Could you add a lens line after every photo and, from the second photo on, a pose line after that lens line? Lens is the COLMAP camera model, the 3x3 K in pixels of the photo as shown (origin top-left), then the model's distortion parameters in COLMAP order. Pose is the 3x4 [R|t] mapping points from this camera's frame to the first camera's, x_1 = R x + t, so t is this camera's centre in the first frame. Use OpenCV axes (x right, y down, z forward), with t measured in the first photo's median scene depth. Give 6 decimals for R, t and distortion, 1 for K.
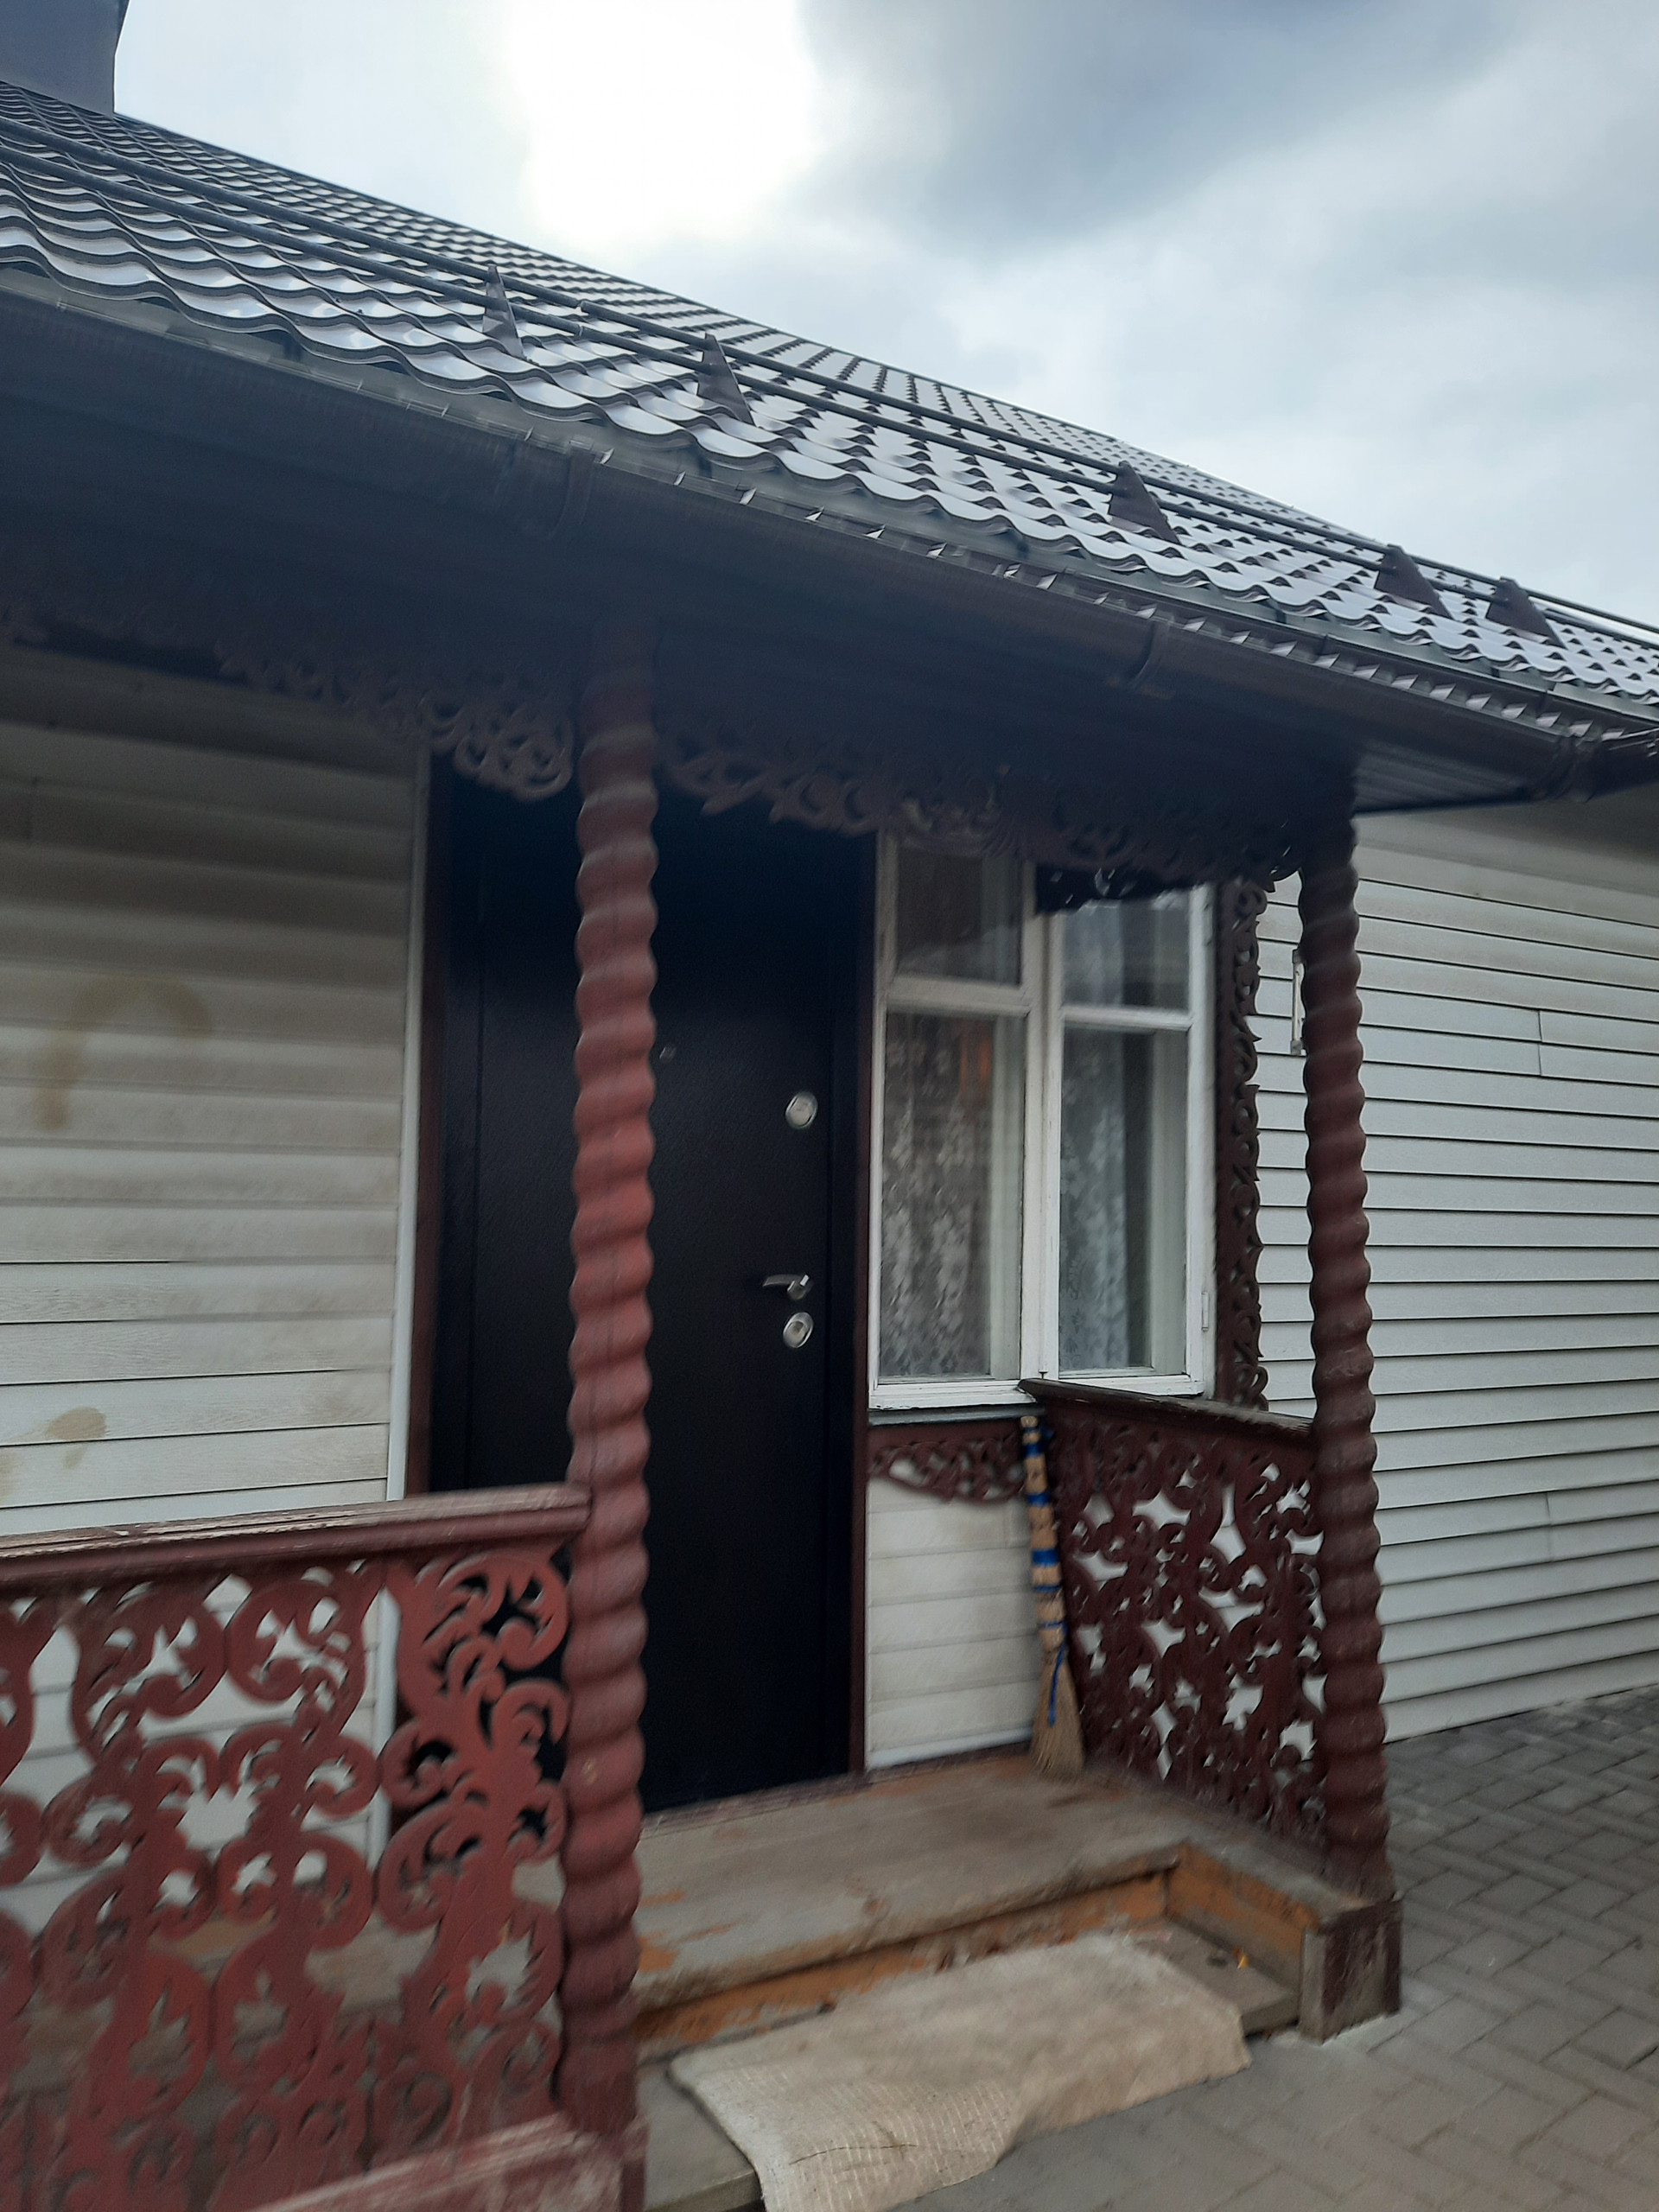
lens RADIAL K [[1616.9, 0, 838.3], [0, 1616.9, 1099.5], [0, 0, 1]] dist [0.054250, -0.043993]
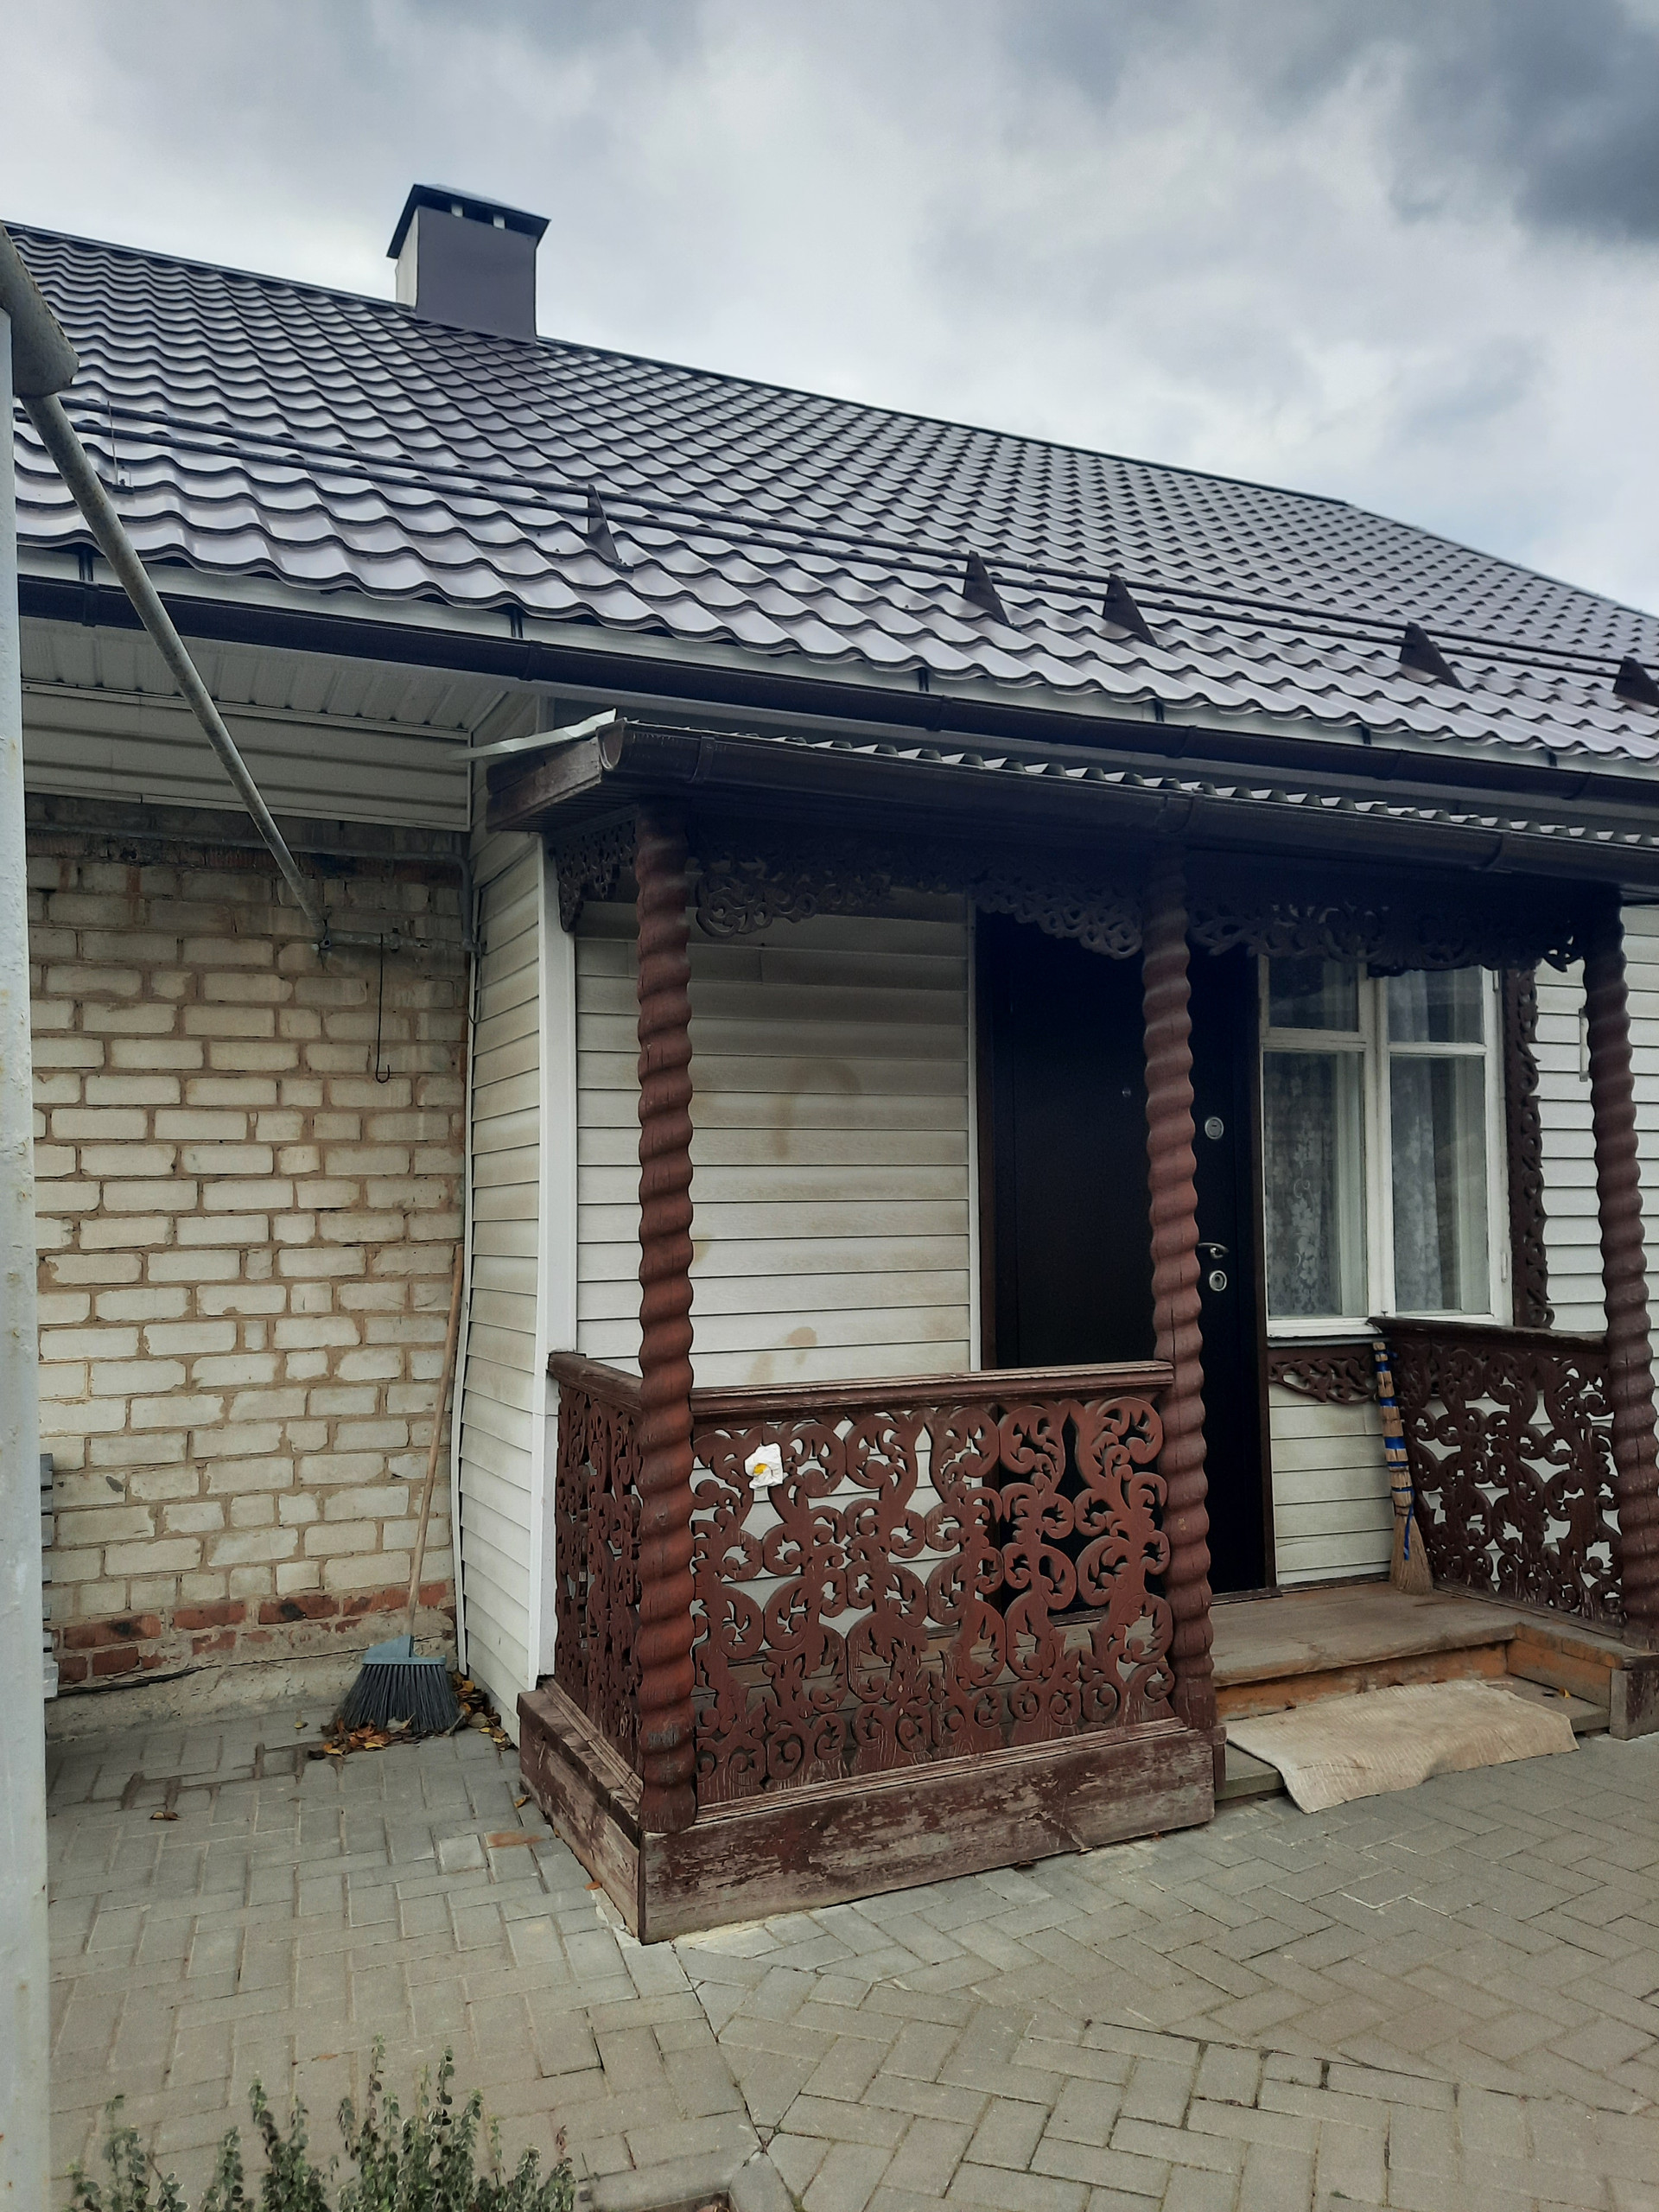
lens RADIAL K [[1616.9, 0, 820.0], [0, 1616.9, 1097.9], [0, 0, 1]] dist [0.054250, -0.043993]
pose [[0.991992, -0.030130, -0.122652, -0.217279], [0.030754, 0.999522, 0.003194, -0.039870], [0.122497, -0.006940, 0.992445, -0.531772]]
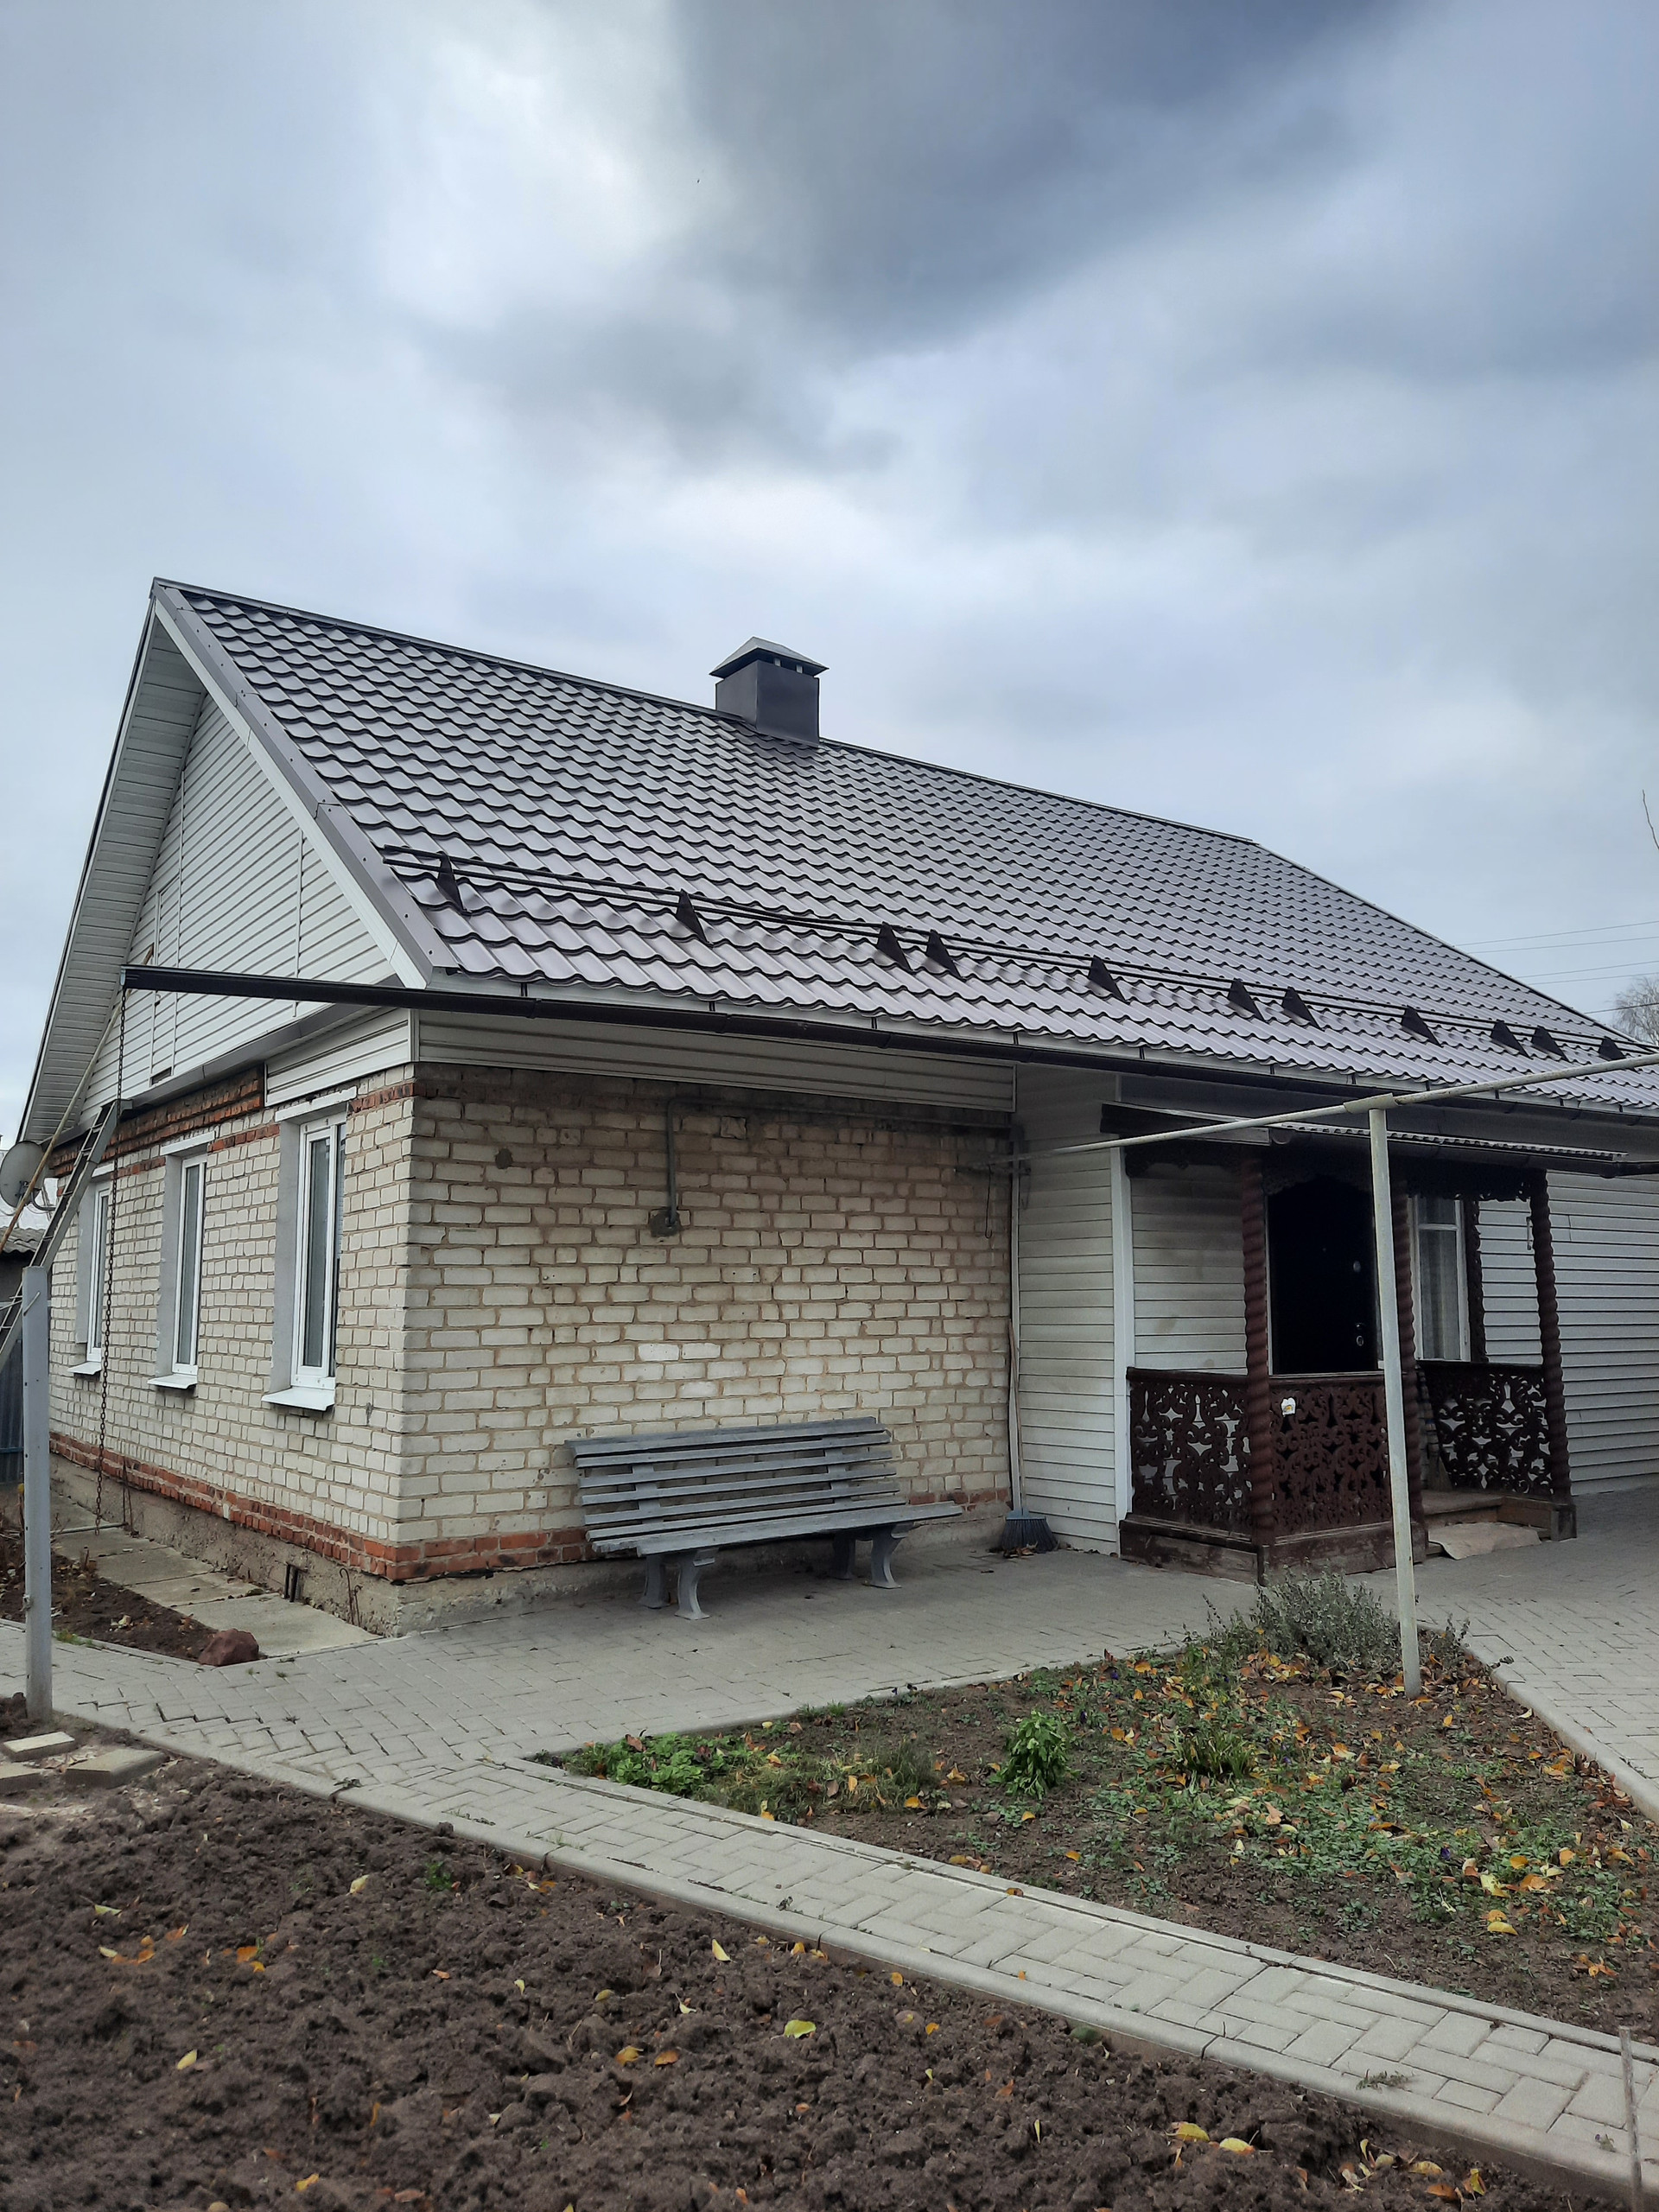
lens RADIAL K [[1616.9, 0, 807.1], [0, 1616.9, 1098.2], [0, 0, 1]] dist [0.054250, -0.043993]
pose [[0.997409, -0.001627, 0.071919, -1.407352], [0.005157, 0.998789, -0.048931, -0.183044], [-0.071752, 0.049176, 0.996210, -2.178130]]
